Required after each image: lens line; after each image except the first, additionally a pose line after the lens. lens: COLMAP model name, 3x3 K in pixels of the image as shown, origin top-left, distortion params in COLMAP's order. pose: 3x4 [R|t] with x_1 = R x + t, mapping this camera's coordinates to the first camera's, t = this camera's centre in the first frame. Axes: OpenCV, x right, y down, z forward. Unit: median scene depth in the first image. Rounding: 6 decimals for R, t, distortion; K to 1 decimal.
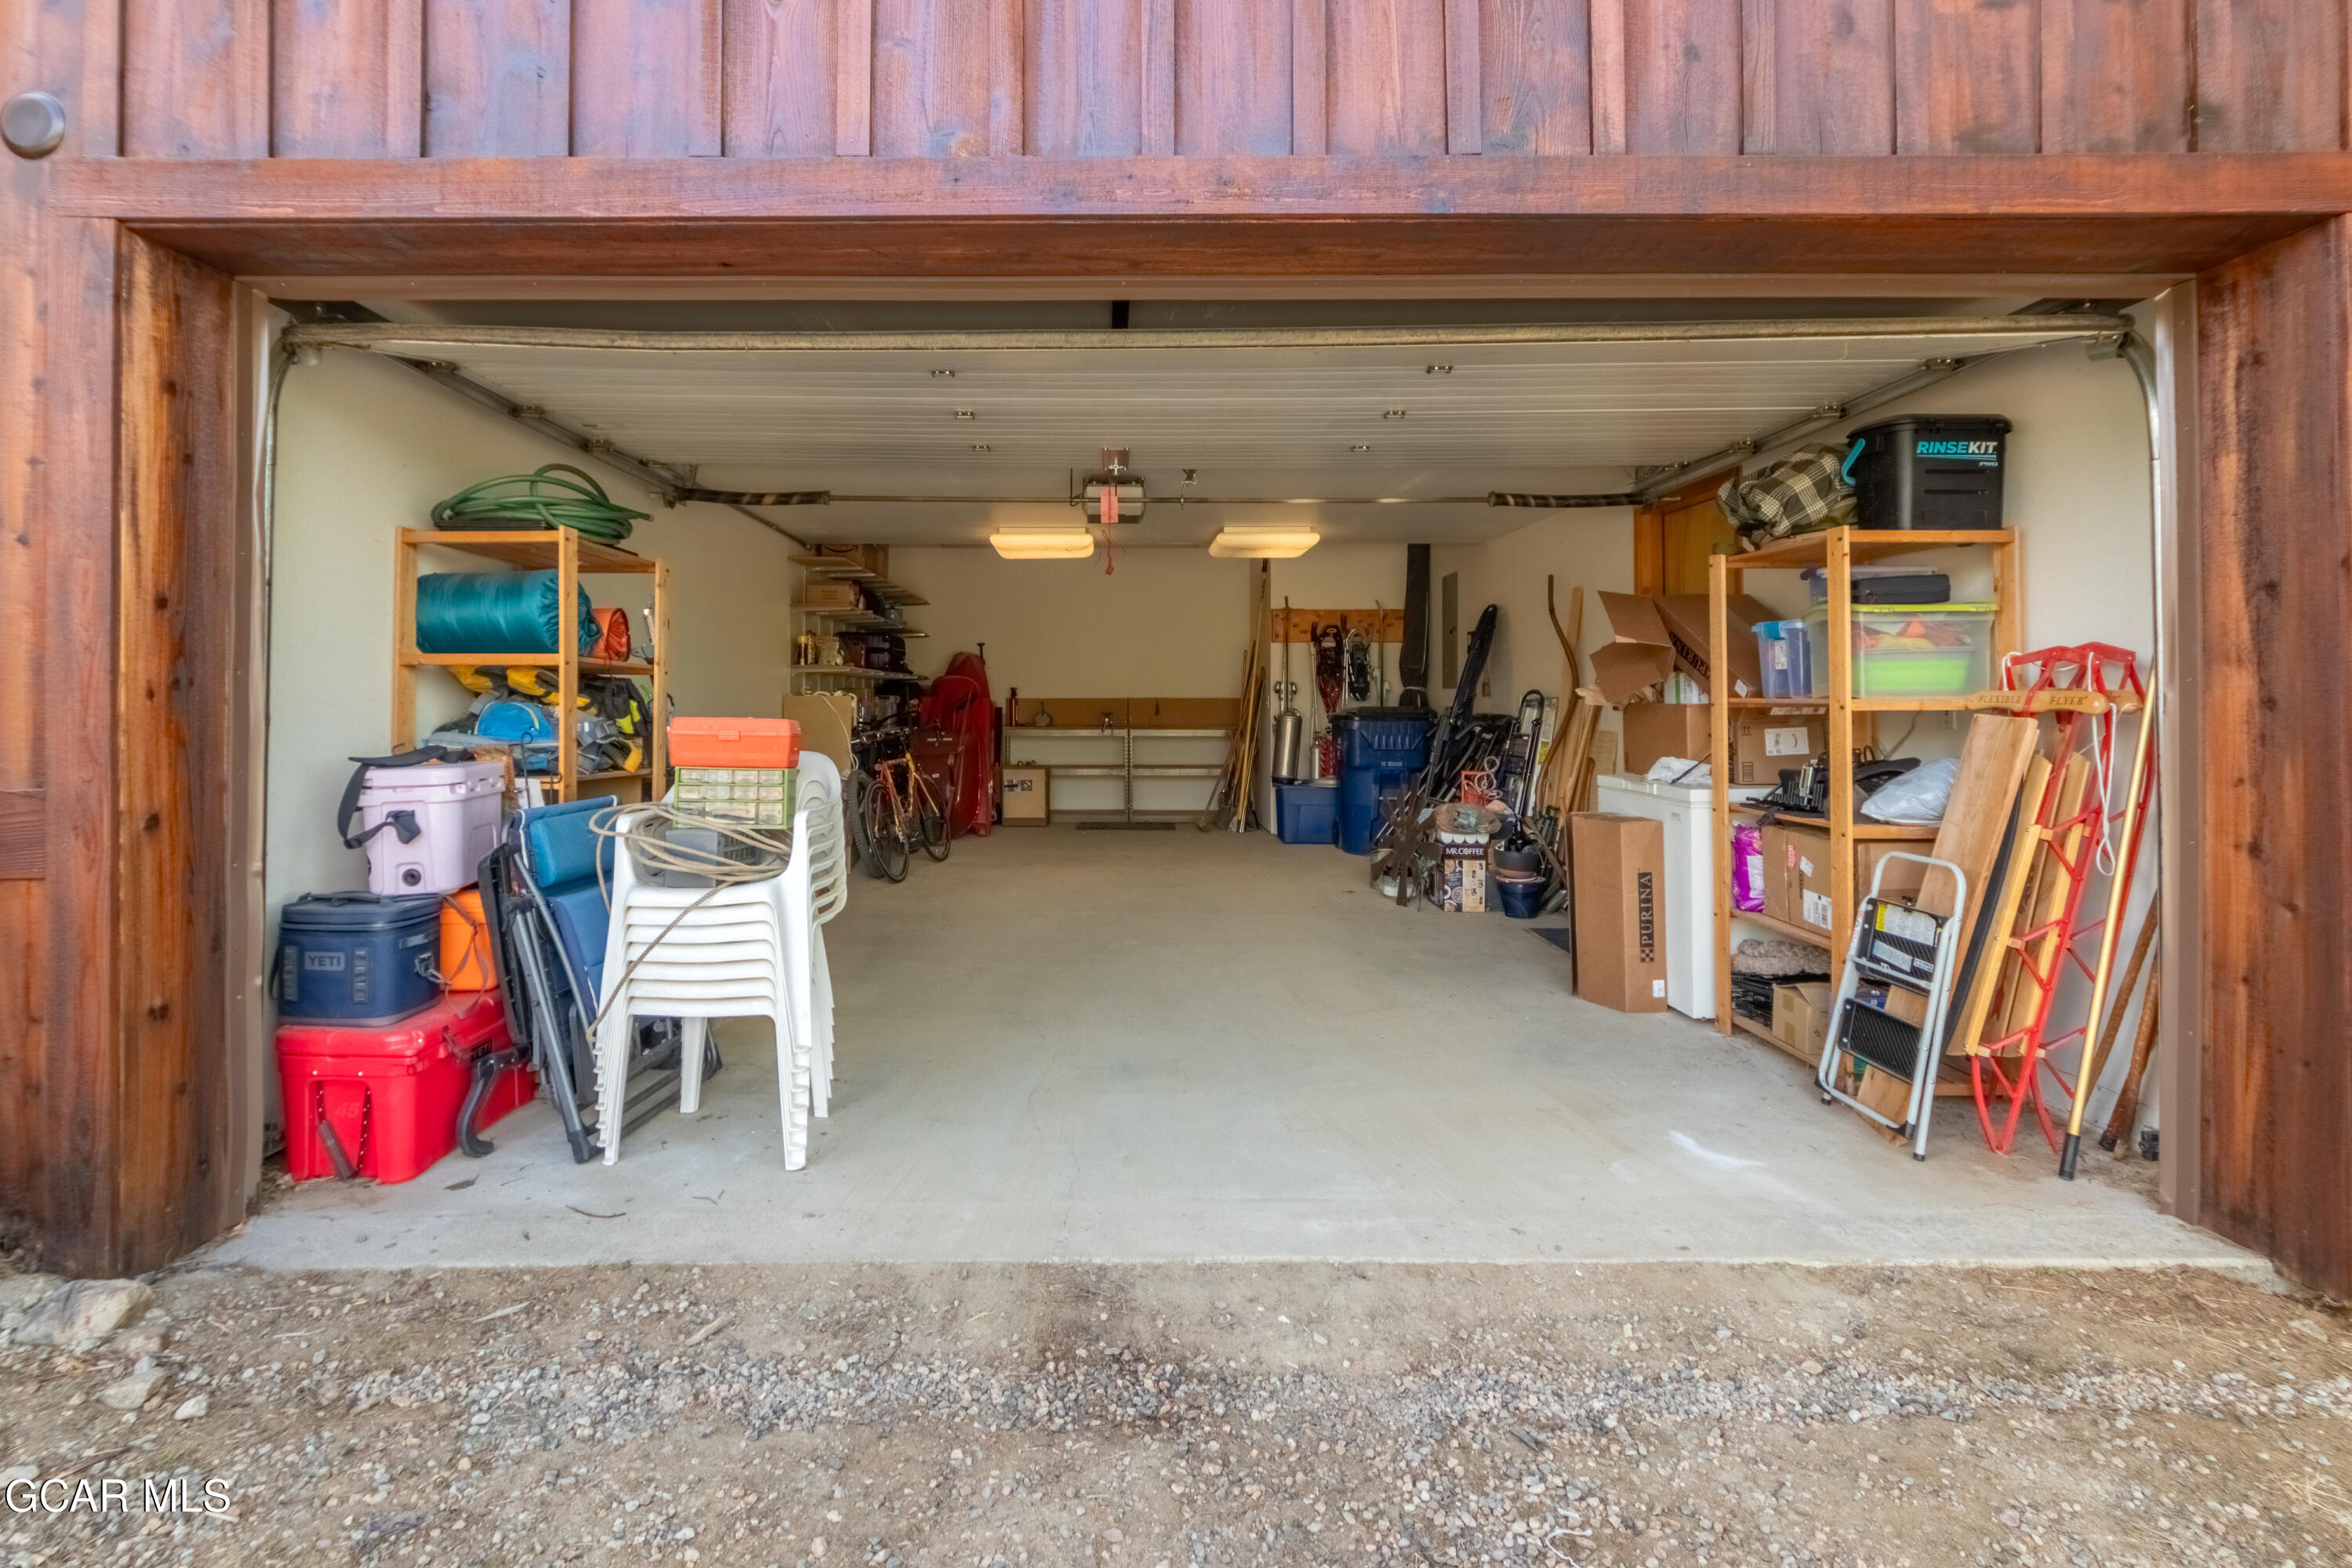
lens RADIAL K [[1145.4, 0, 1164.4], [0, 1145.4, 780.4], [0, 0, 1]] dist [-0.000818, 0.000075]
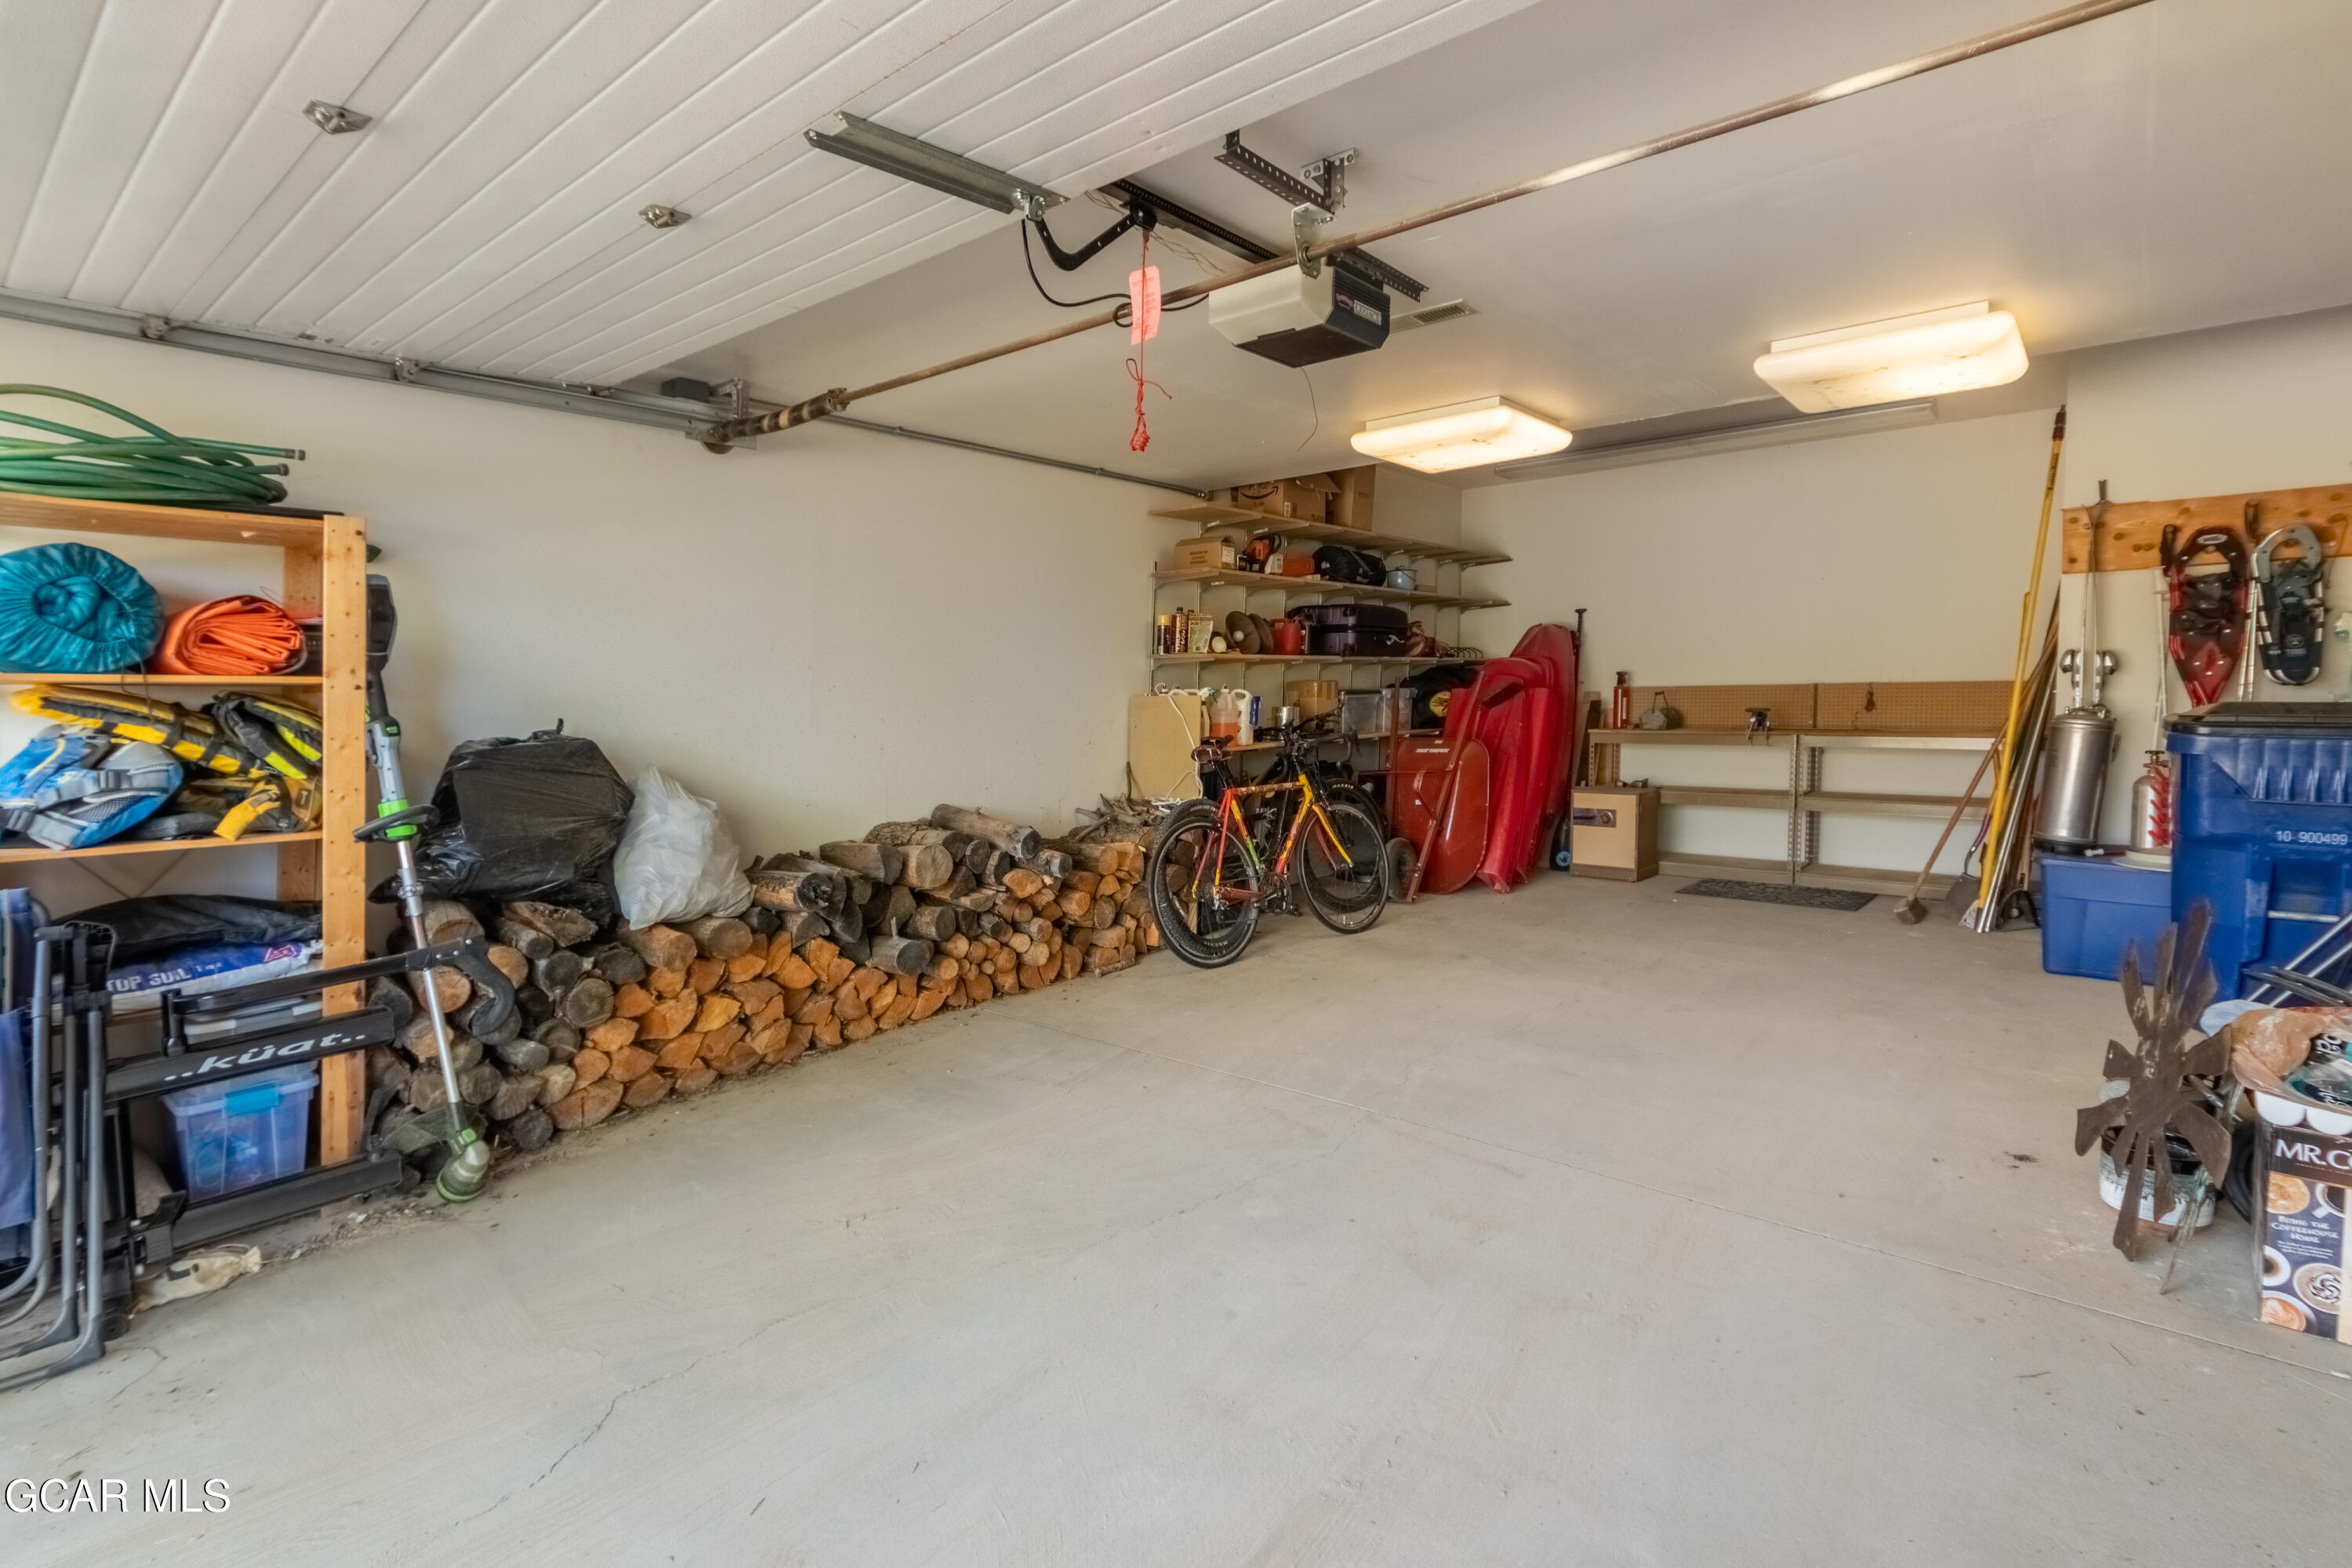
lens RADIAL K [[1145.4, 0, 1182.0], [0, 1145.4, 780.1], [0, 0, 1]] dist [-0.000818, 0.000075]
pose [[0.736535, 0.040493, -0.675186, 0.154348], [-0.028586, 0.999178, 0.028741, -0.031514], [0.675795, -0.001867, 0.737088, 0.355088]]
